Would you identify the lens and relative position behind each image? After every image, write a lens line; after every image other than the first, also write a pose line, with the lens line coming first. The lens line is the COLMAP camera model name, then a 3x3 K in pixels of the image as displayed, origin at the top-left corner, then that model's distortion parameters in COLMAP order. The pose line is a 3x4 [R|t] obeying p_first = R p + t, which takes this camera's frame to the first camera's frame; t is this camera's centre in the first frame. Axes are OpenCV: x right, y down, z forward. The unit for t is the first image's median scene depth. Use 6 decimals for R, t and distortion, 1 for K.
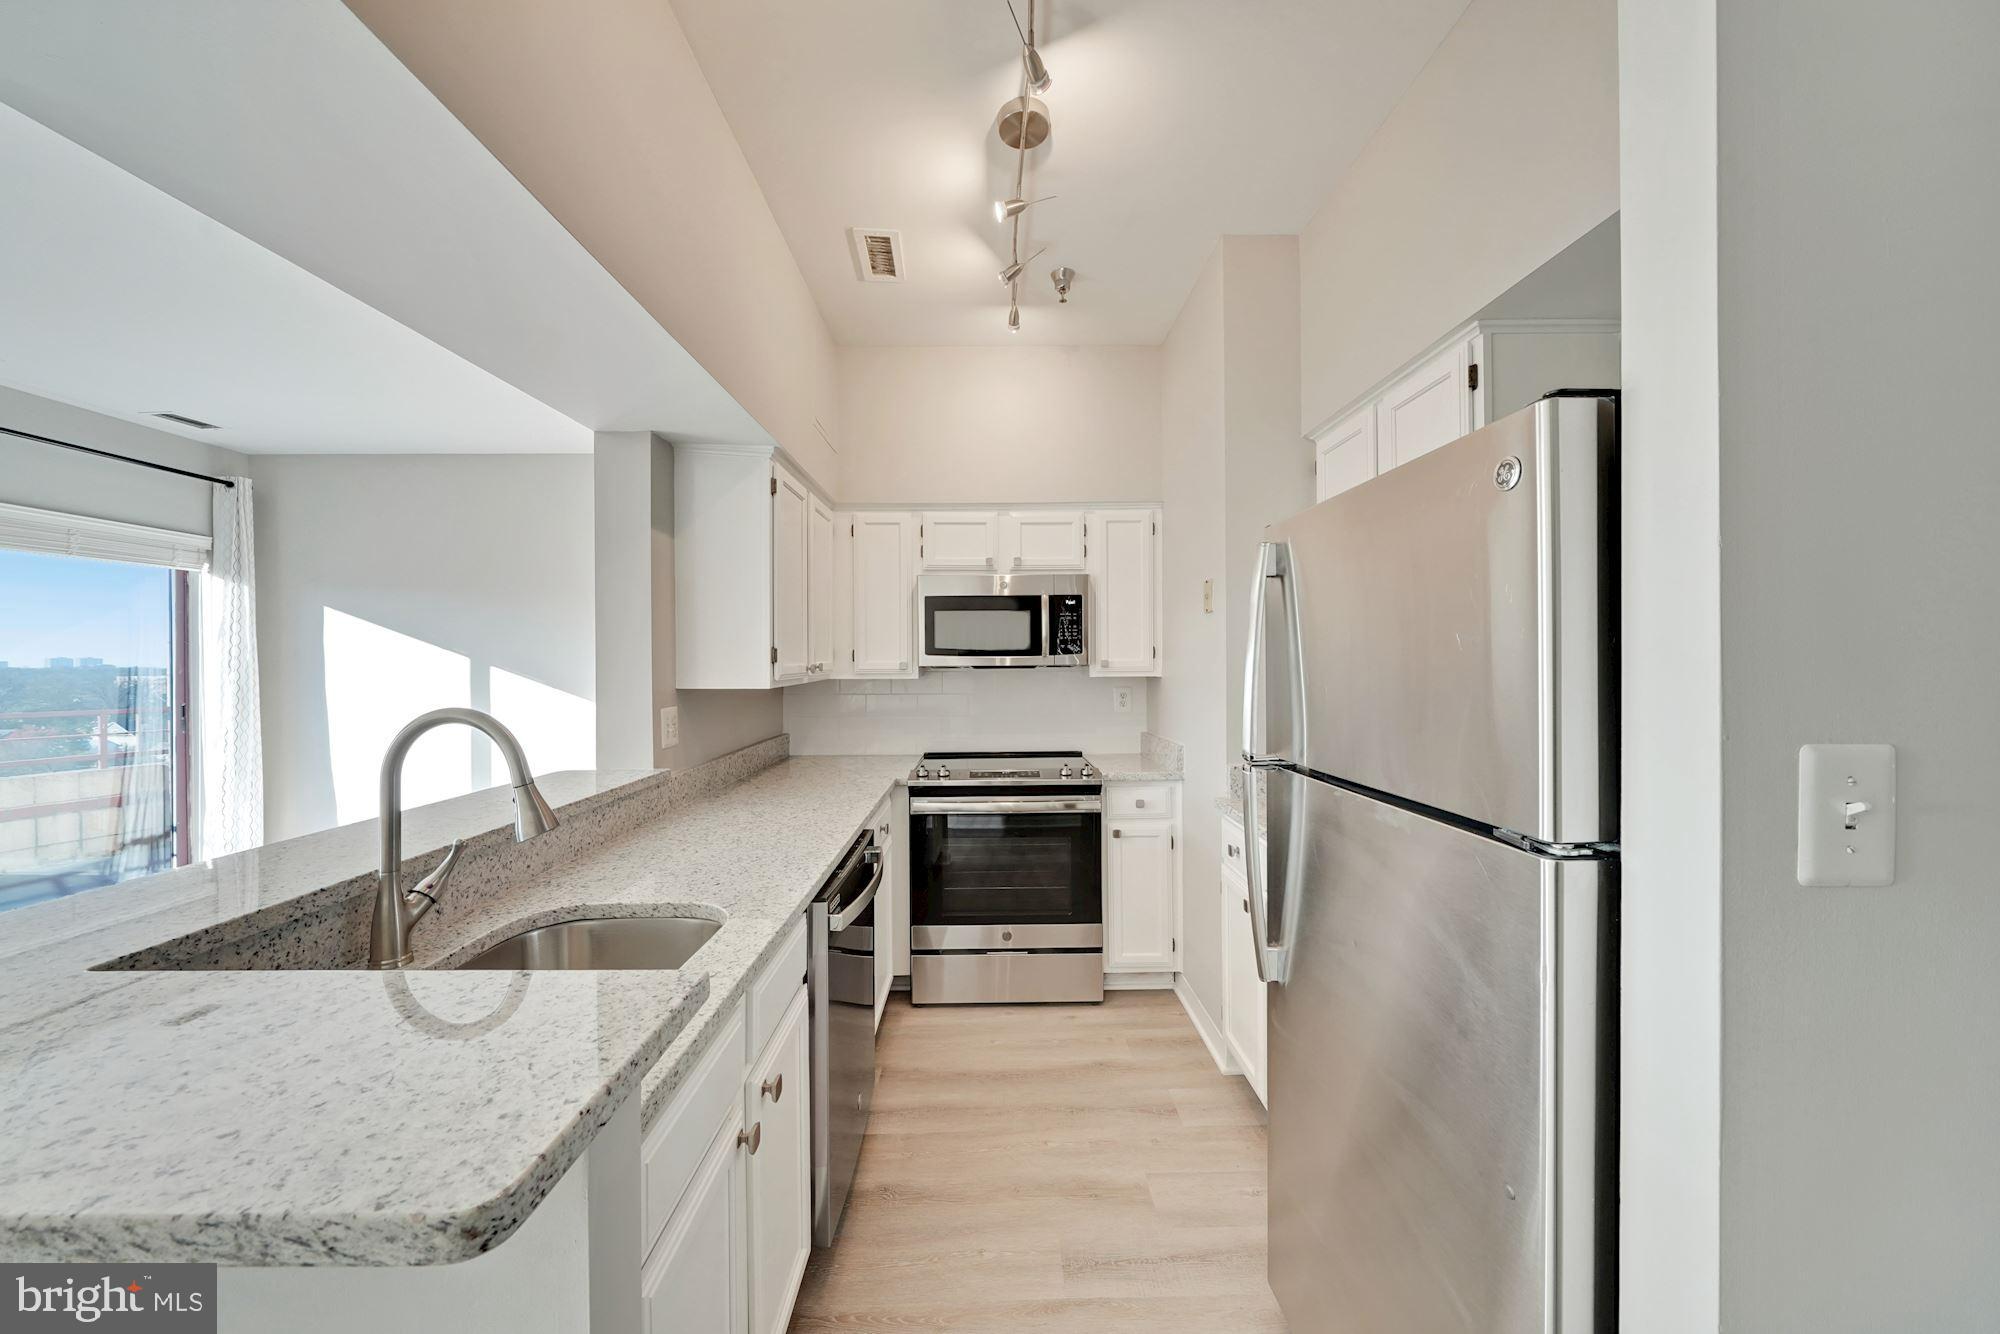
lens RADIAL K [[693.8, 0, 1000.0], [0, 693.8, 667.0], [0, 0, 1]] dist [-0.002185, 0.000099]
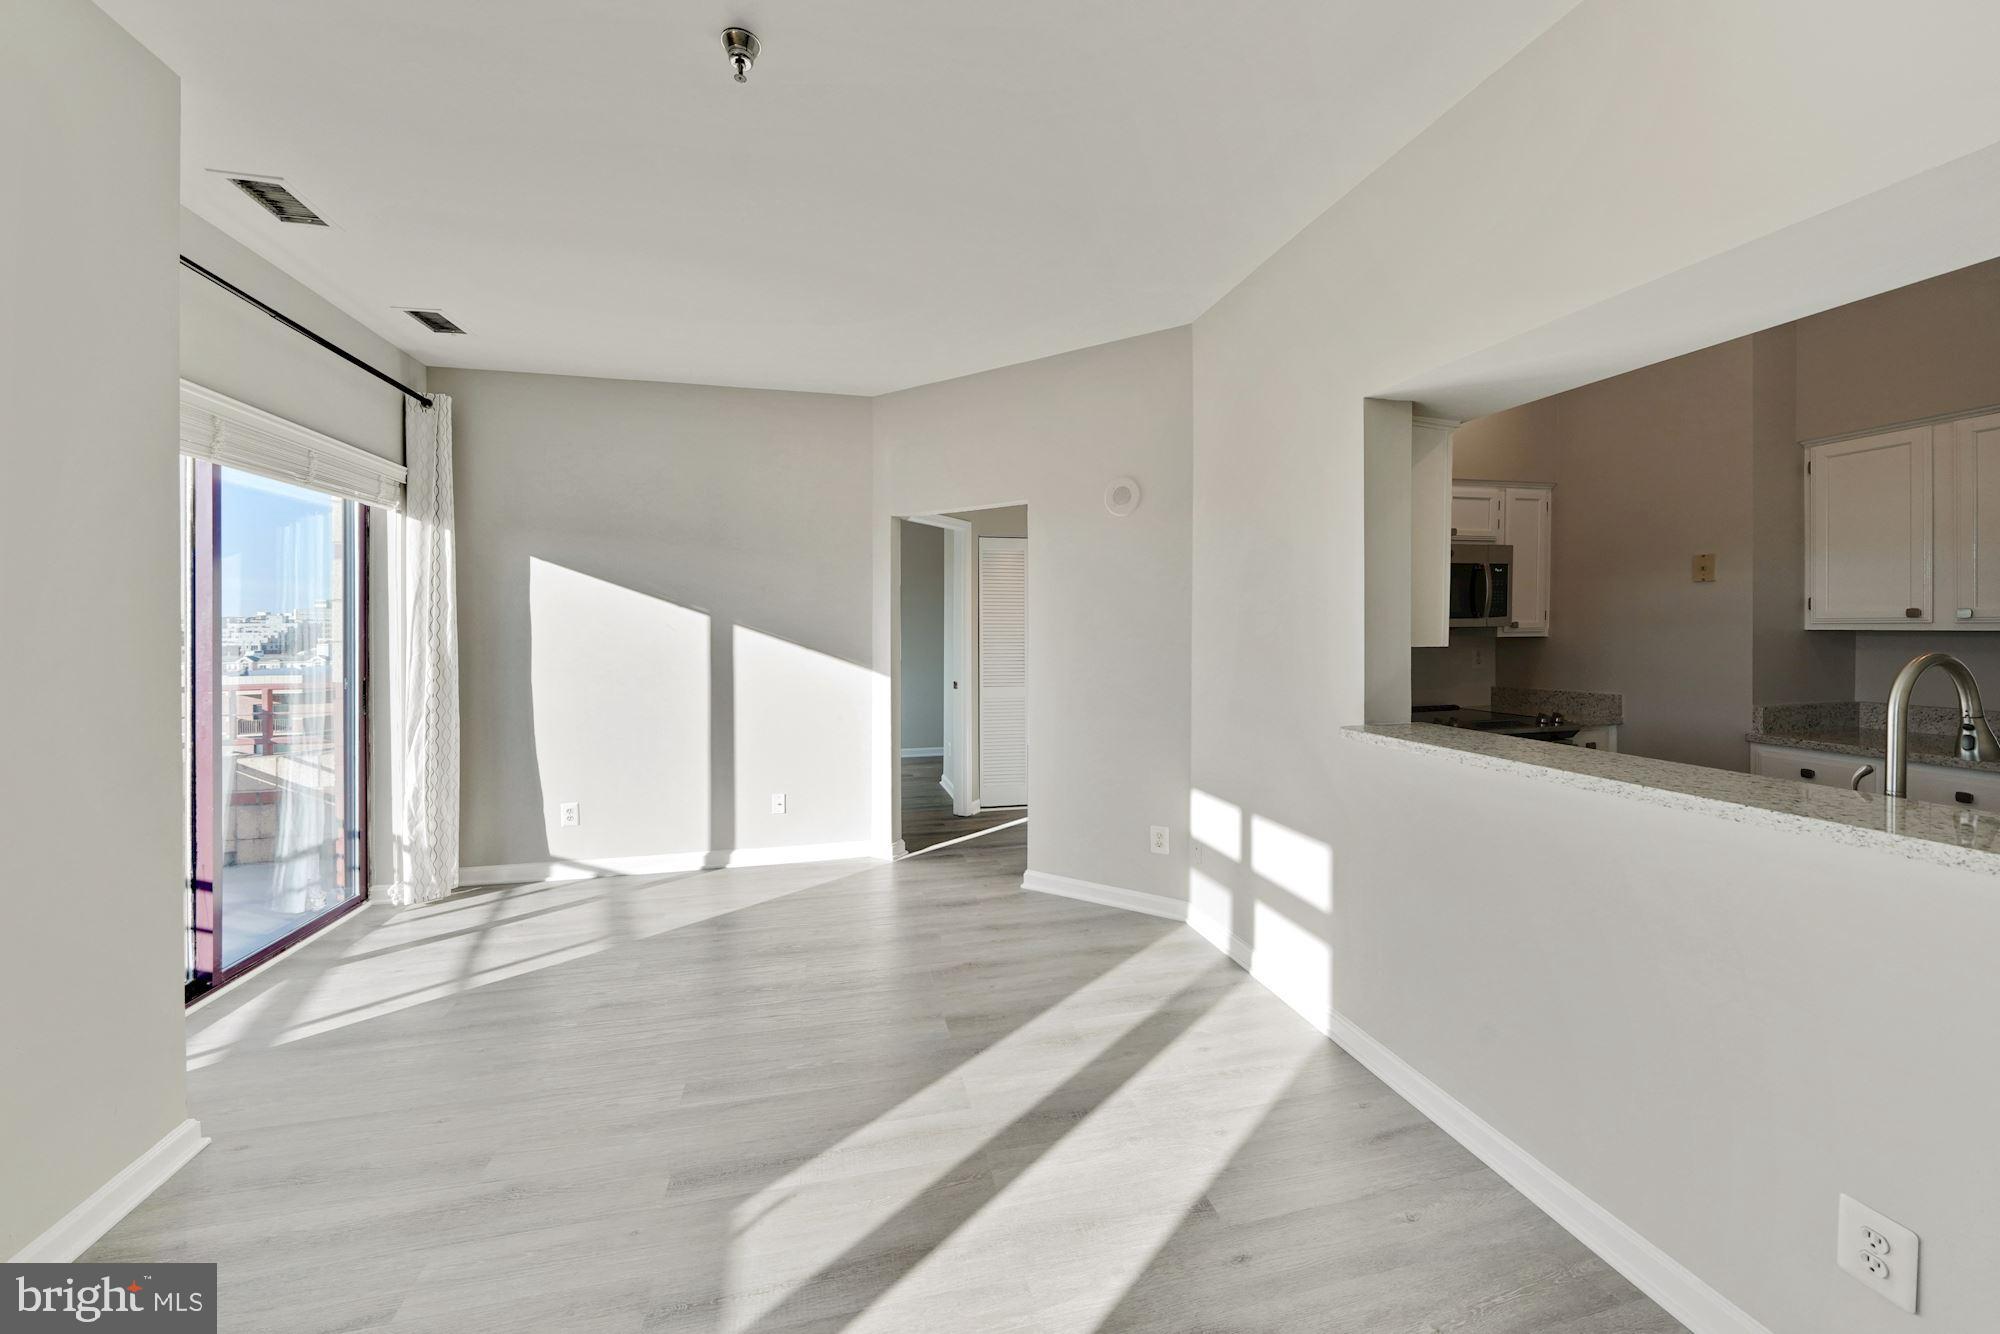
lens RADIAL K [[718.3, 0, 997.5], [0, 718.3, 630.8], [0, 0, 1]] dist [-0.005333, 0.000092]
pose [[0.973458, -0.000991, 0.228863, -0.953286], [0.002160, 0.999986, -0.004858, 0.008274], [-0.228855, 0.005224, 0.973447, 0.059834]]
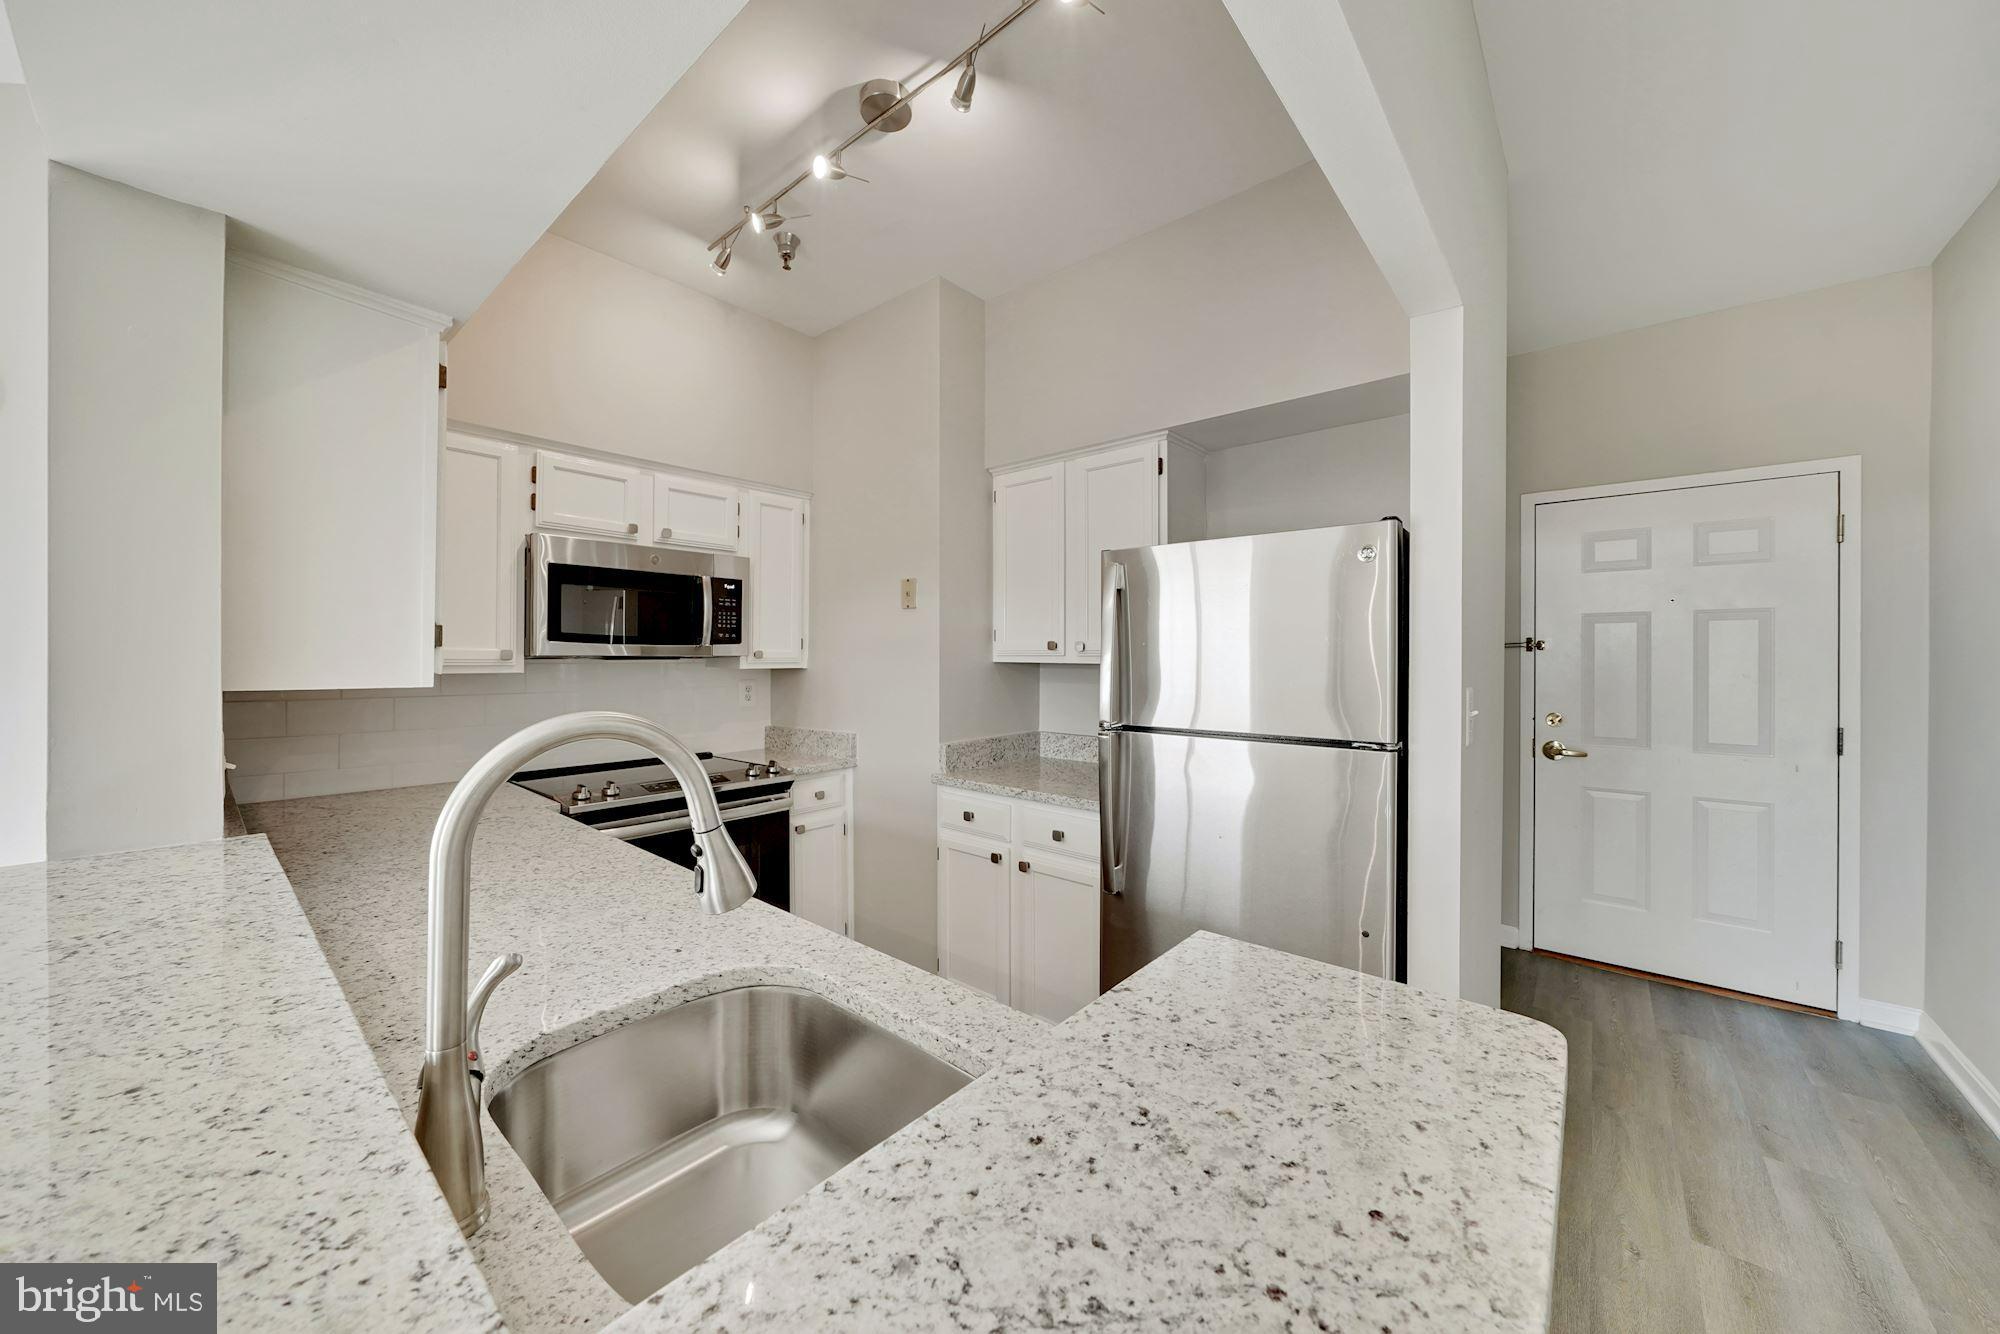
lens RADIAL K [[706.2, 0, 994.1], [0, 706.2, 659.1], [0, 0, 1]] dist [-0.000957, 0.000075]
pose [[0.659574, 0.005687, 0.751618, -0.365289], [-0.001743, 0.999980, -0.006037, 0.006504], [-0.751638, 0.002672, 0.659571, 0.130642]]
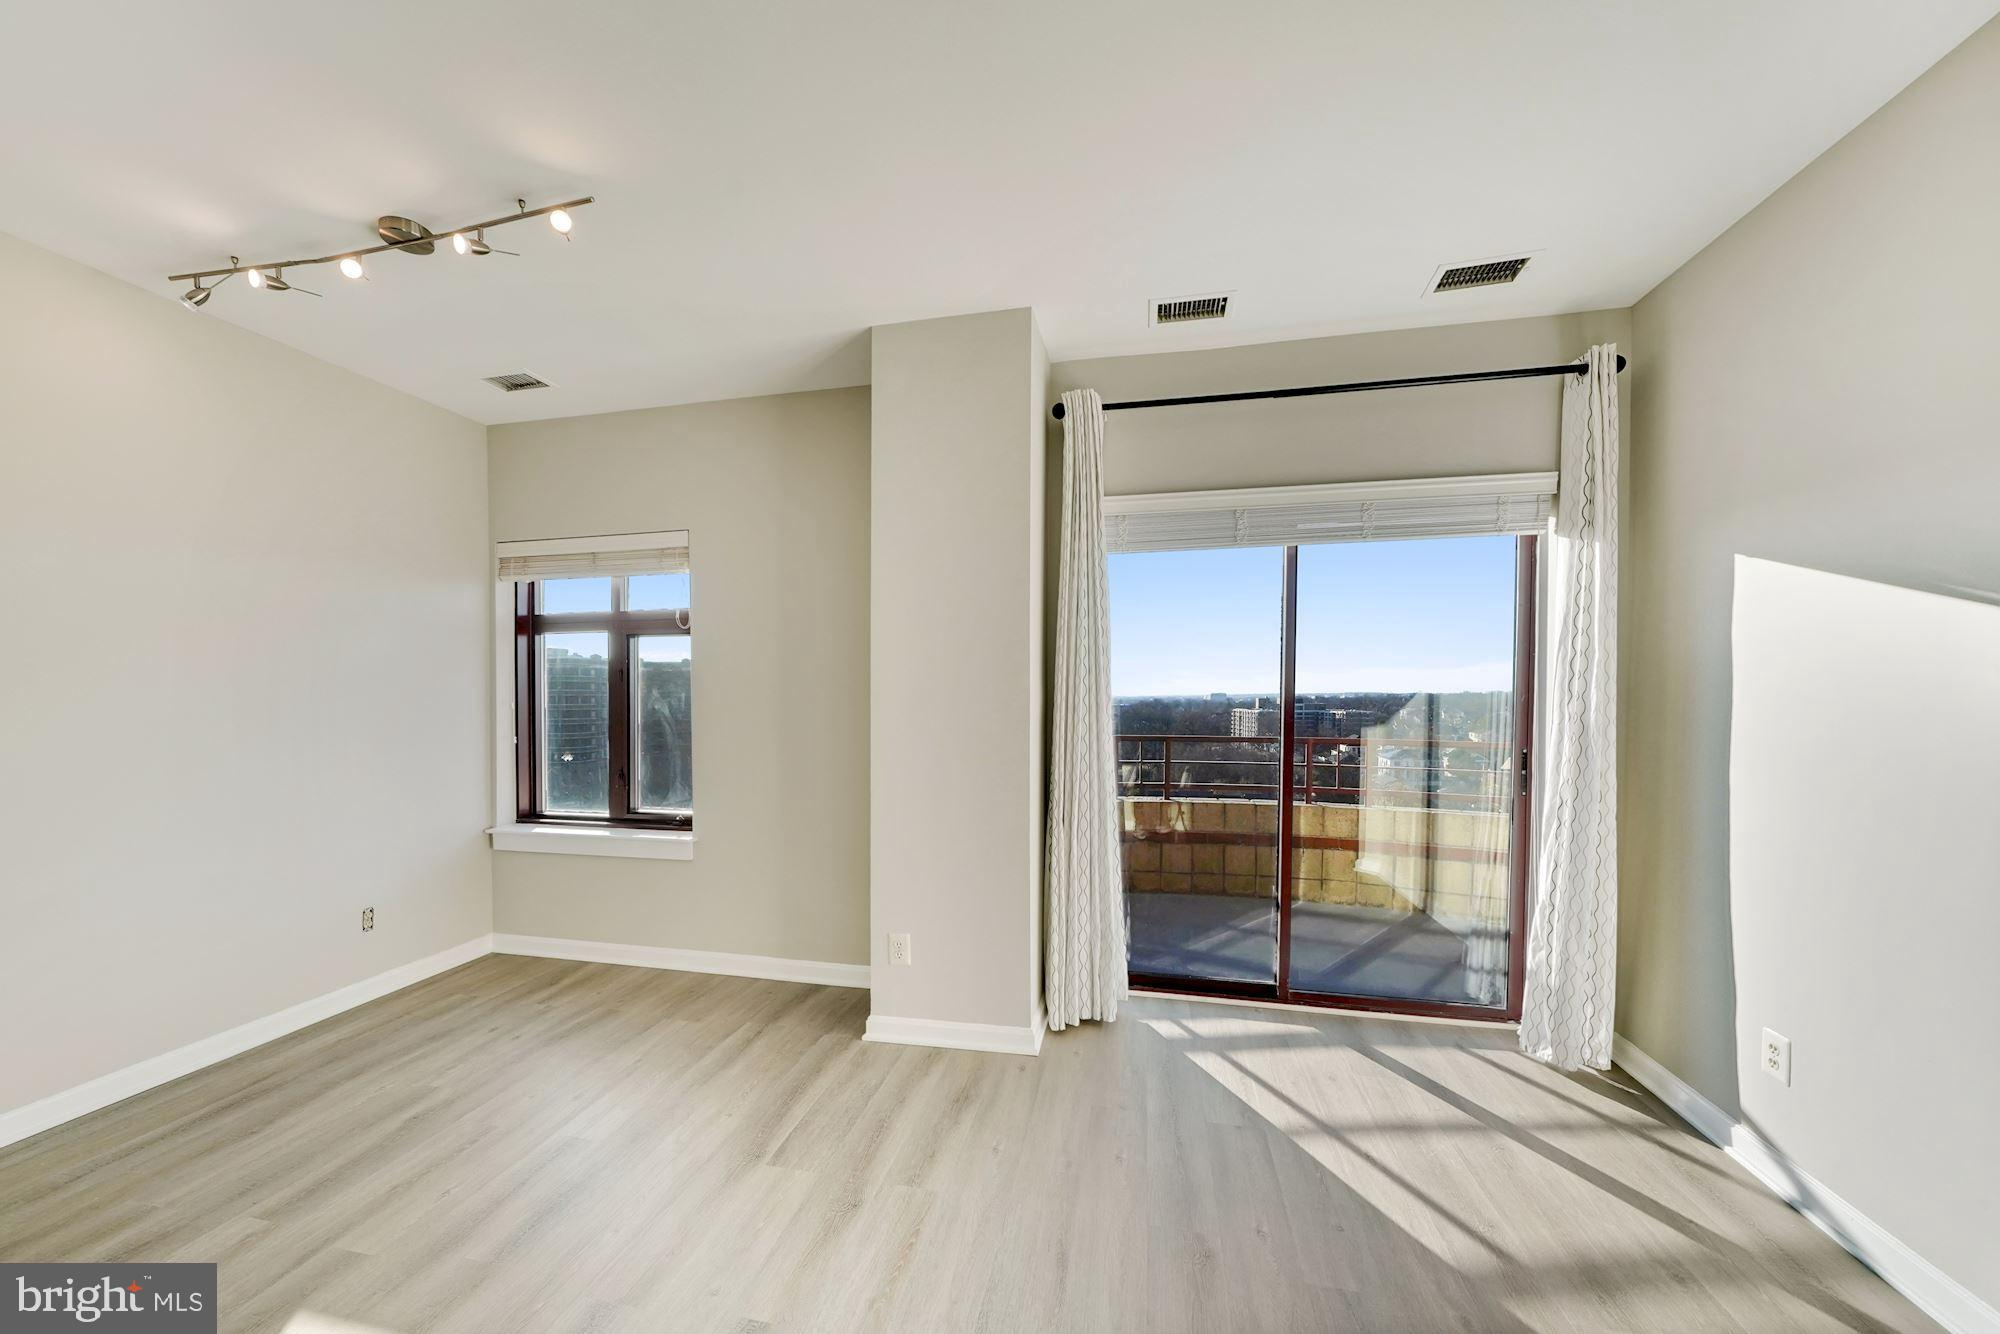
lens RADIAL K [[698.0, 0, 992.8], [0, 698.0, 710.2], [0, 0, 1]] dist [-0.005665, -0.000049]
pose [[-0.221782, 0.029667, -0.974645, -0.643368], [-0.001813, 0.999523, 0.030837, -0.001402], [0.975095, 0.008606, -0.221622, 0.952985]]
